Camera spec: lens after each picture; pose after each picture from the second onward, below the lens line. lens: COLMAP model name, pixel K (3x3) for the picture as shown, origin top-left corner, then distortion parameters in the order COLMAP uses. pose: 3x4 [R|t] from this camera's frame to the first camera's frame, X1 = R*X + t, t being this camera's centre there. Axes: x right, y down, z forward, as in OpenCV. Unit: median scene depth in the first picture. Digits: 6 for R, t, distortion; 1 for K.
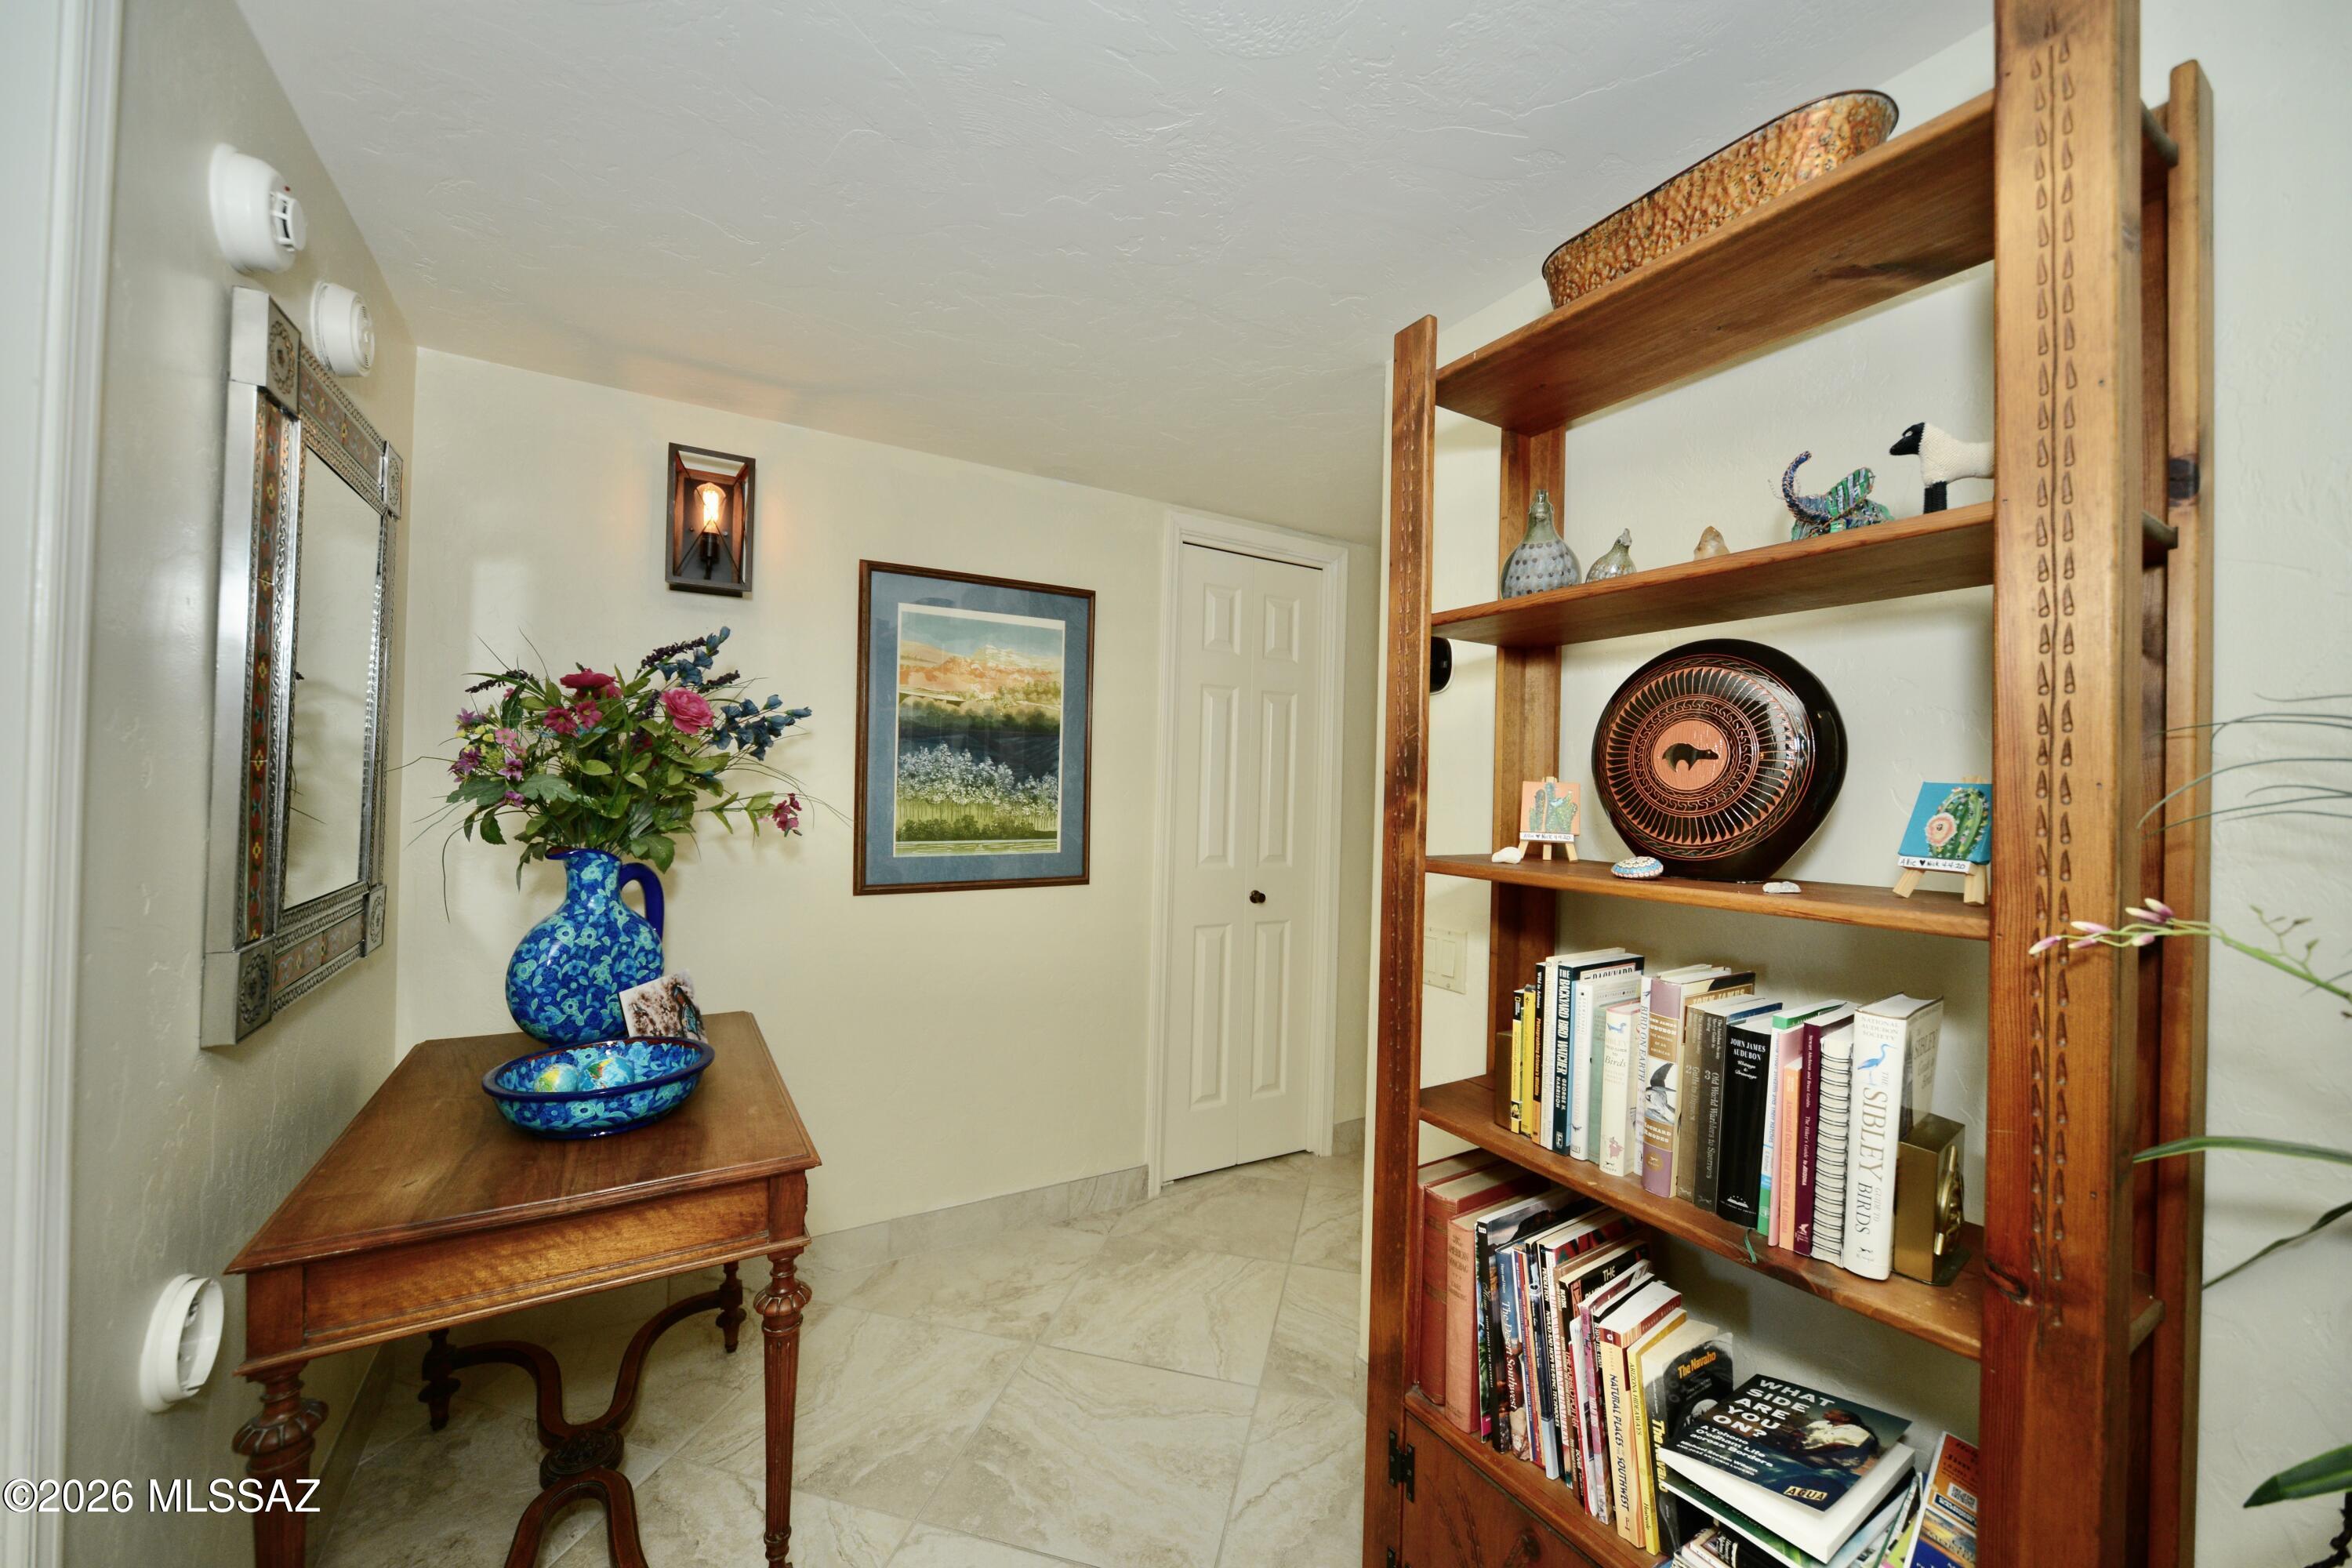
lens RADIAL K [[886.1, 0, 1176.0], [0, 886.1, 784.0], [0, 0, 1]] dist [0.008838, 0.000010]
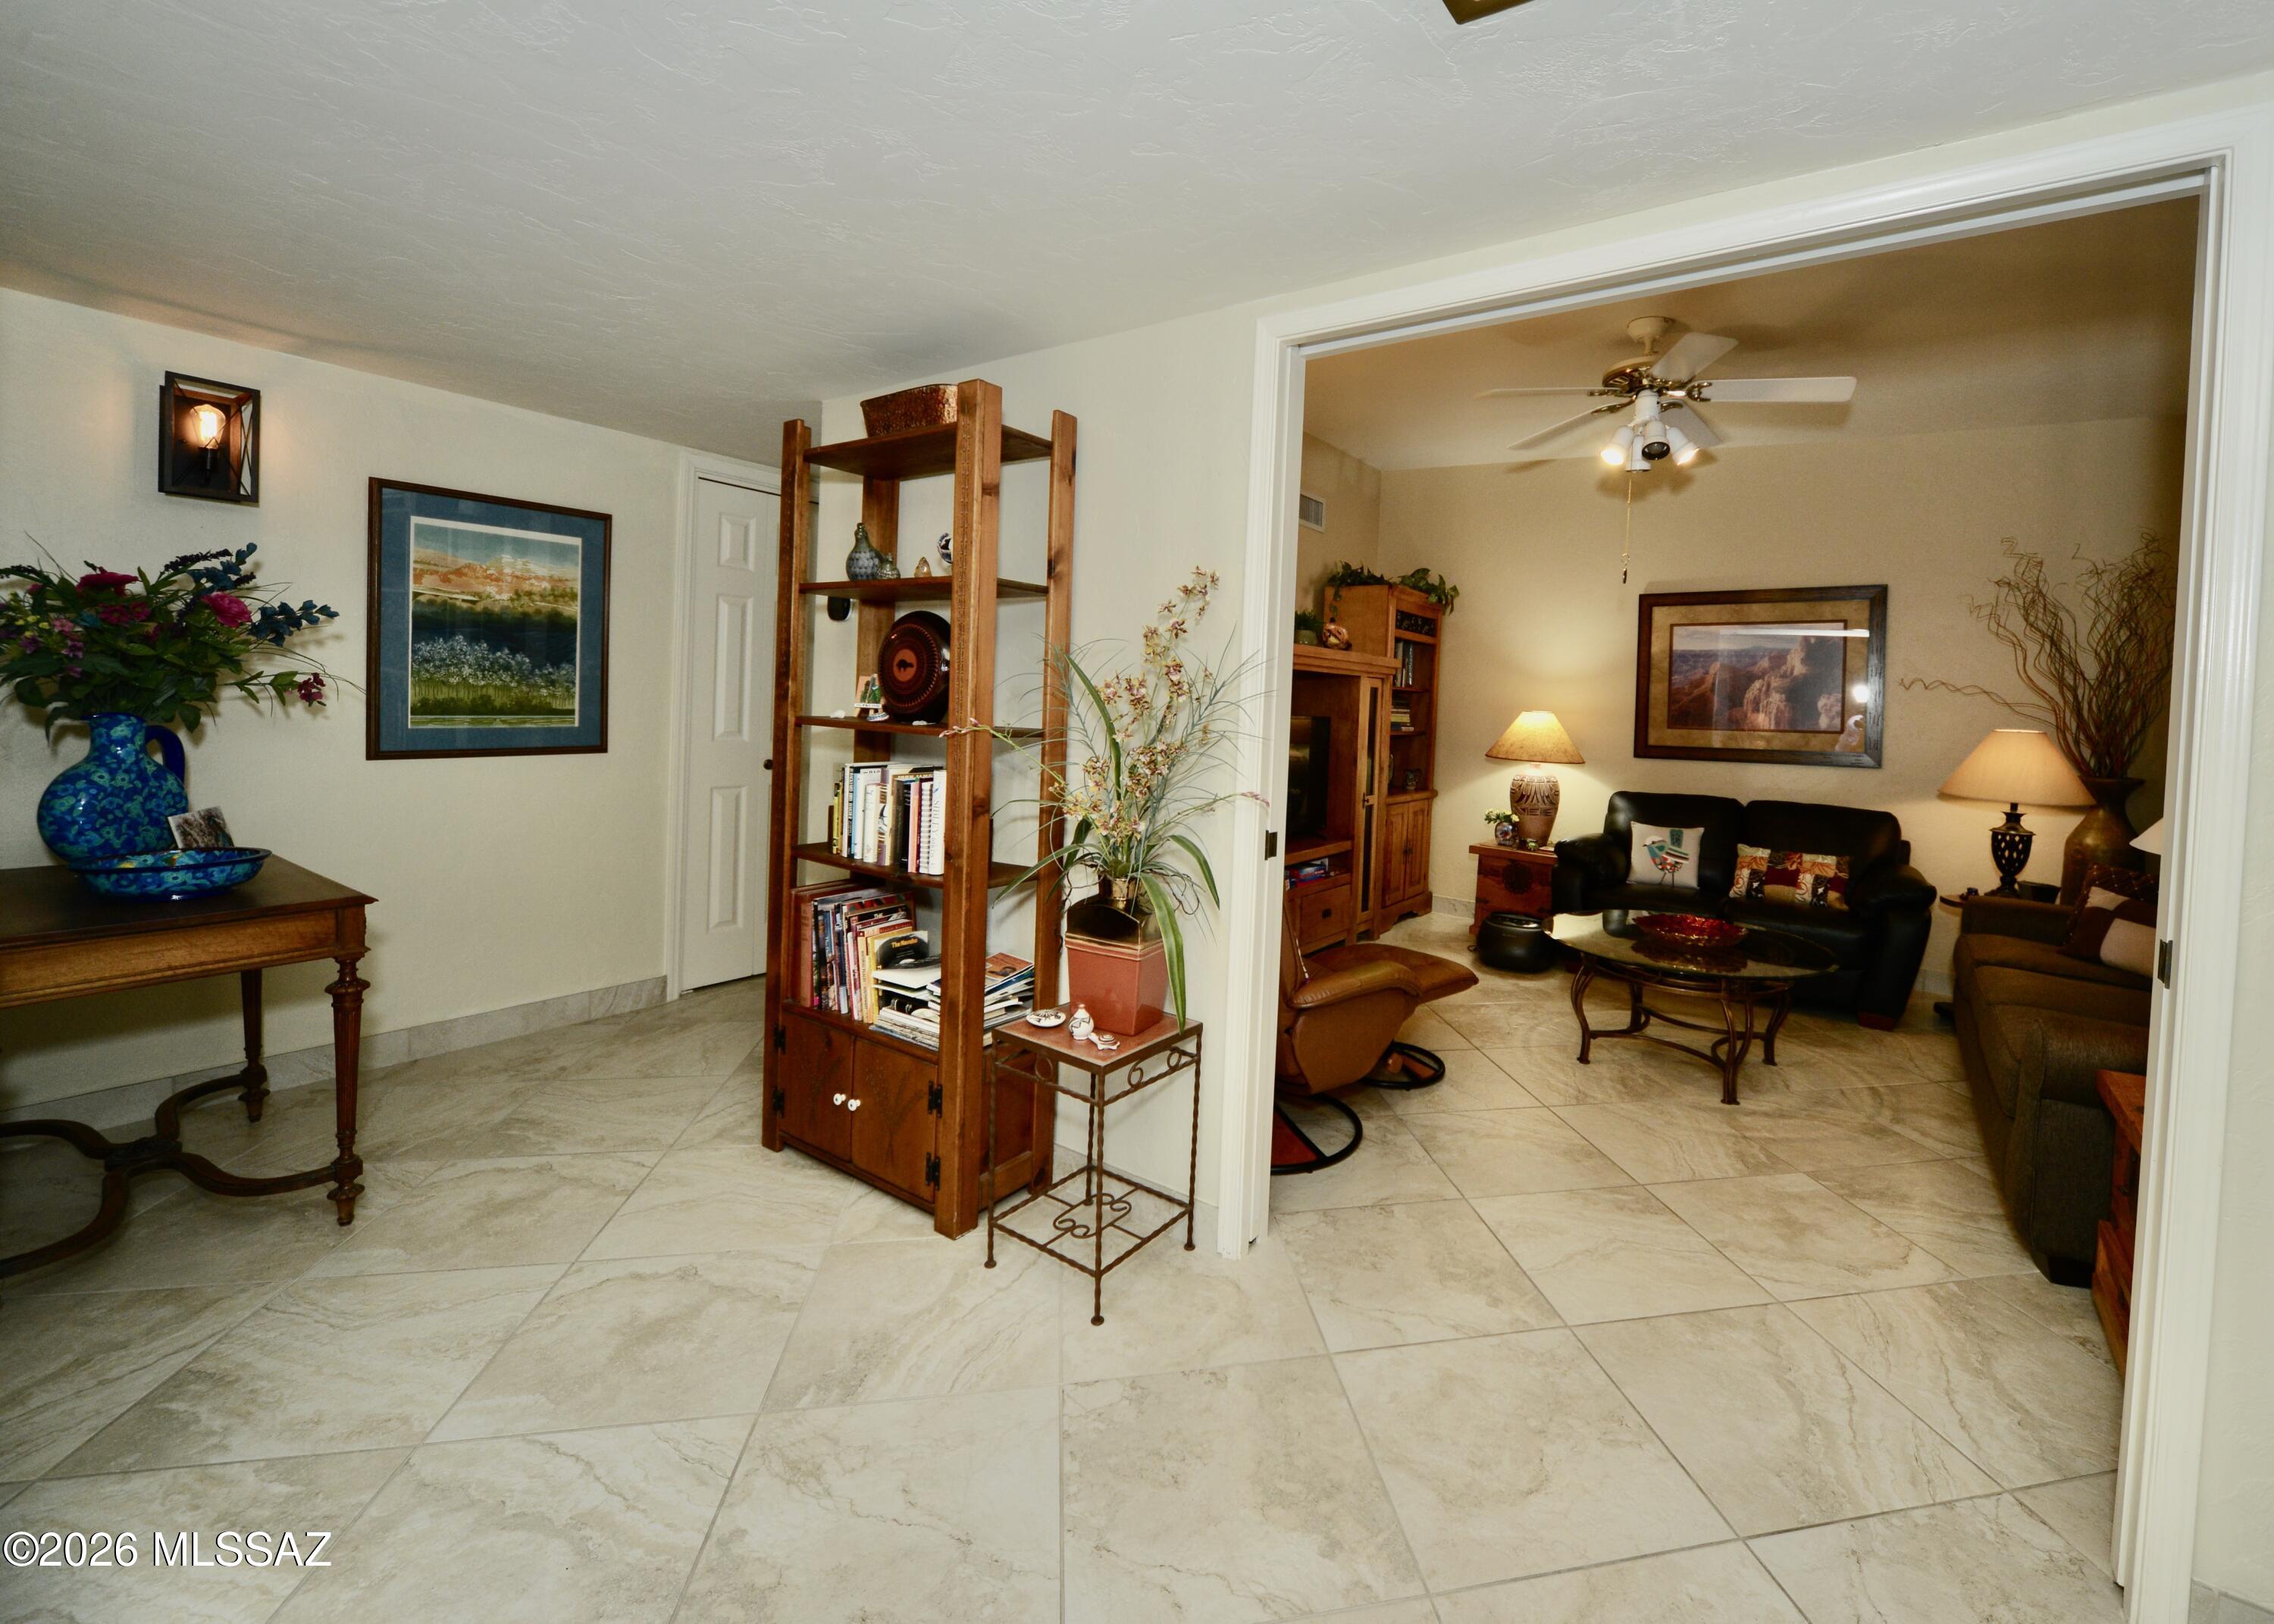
lens RADIAL K [[949.9, 0, 1249.0], [0, 949.9, 725.1], [0, 0, 1]] dist [-0.000943, -0.000375]
pose [[0.899620, 0.002183, 0.436667, 0.163890], [-0.023197, 0.998814, 0.042797, -0.003732], [-0.436056, -0.048631, 0.898604, -0.738633]]
